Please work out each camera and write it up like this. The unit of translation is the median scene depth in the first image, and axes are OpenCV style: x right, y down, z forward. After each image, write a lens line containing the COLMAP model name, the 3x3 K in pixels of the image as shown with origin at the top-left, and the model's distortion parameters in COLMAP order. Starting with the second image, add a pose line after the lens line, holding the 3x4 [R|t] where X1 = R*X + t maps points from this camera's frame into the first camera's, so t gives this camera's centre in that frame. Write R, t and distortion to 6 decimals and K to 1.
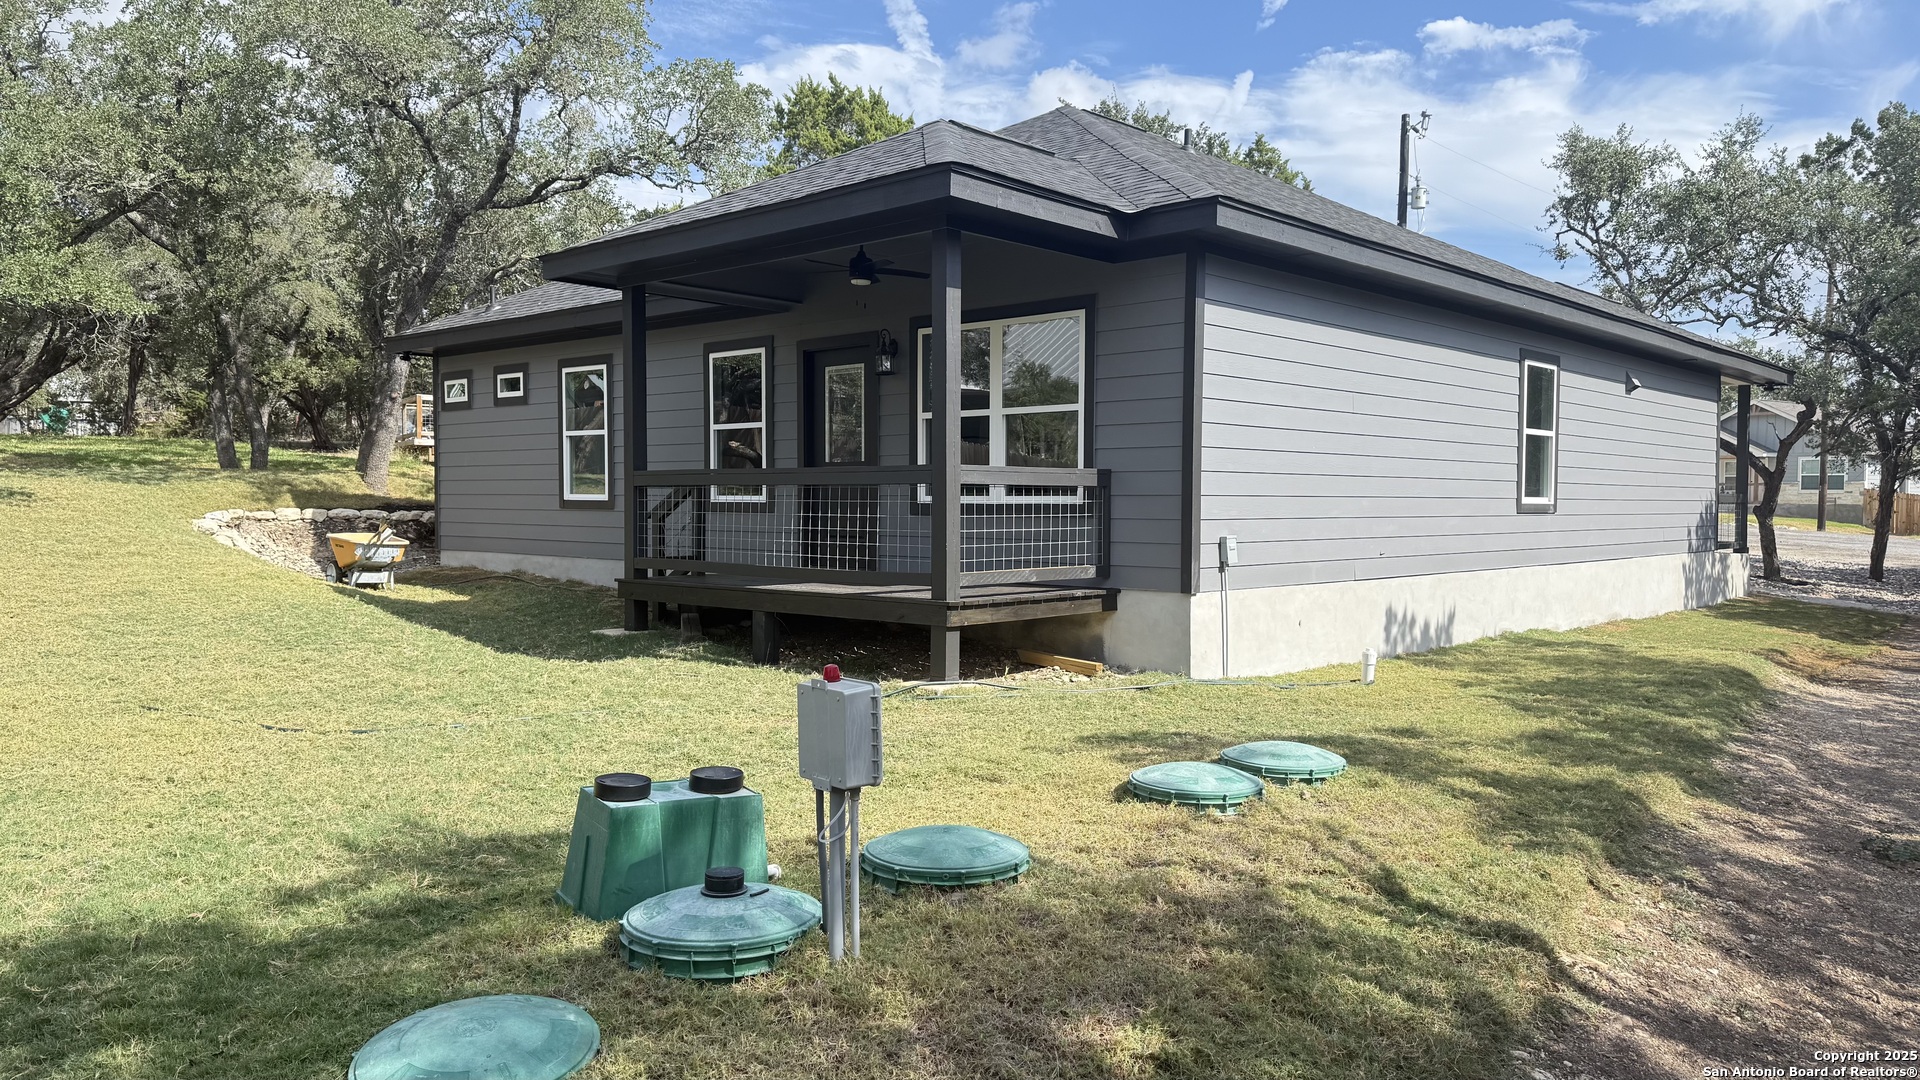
lens RADIAL K [[1342.6, 0, 953.8], [0, 1342.6, 543.1], [0, 0, 1]] dist [0.076998, -0.089607]
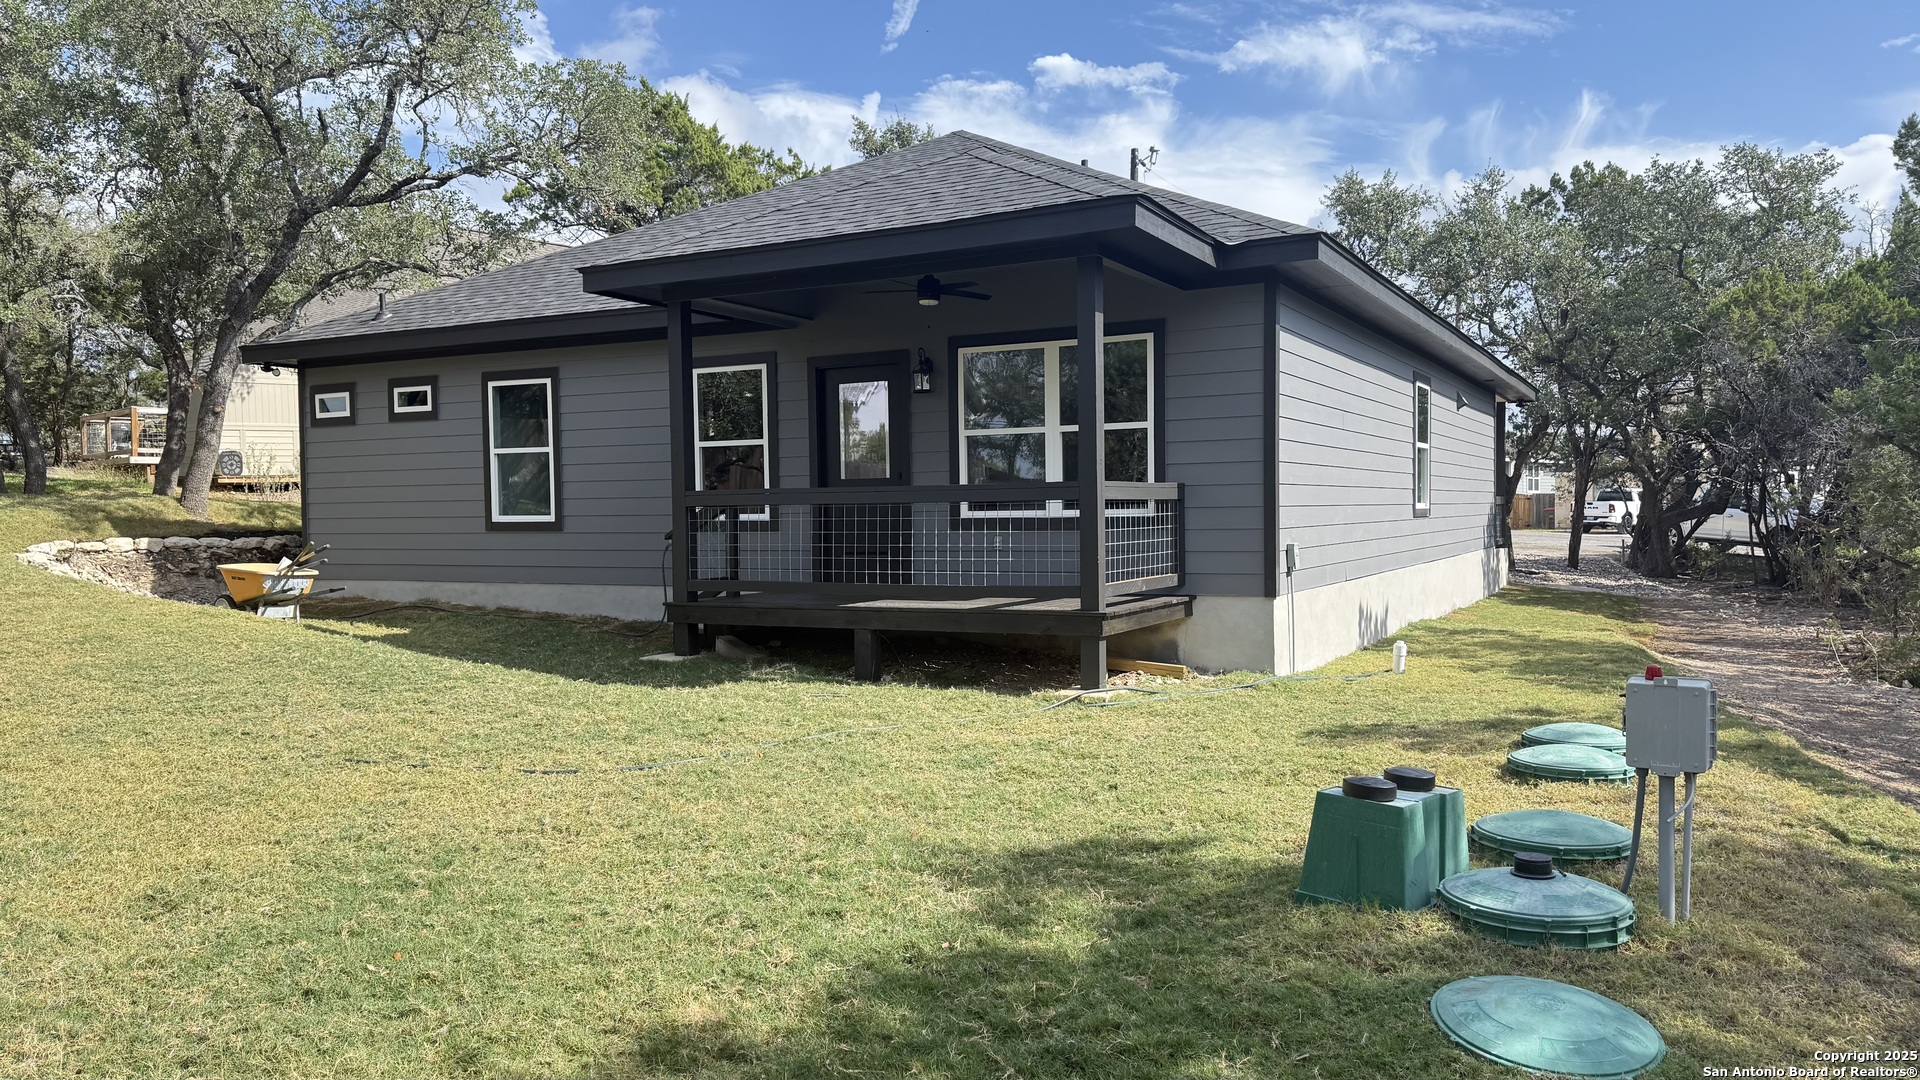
lens RADIAL K [[1342.6, 0, 948.1], [0, 1342.6, 544.0], [0, 0, 1]] dist [0.076998, -0.089607]
pose [[0.967447, -0.024044, 0.251928, -0.267136], [0.025887, 0.999657, -0.004003, -0.005865], [-0.251745, 0.010395, 0.967738, 0.012764]]
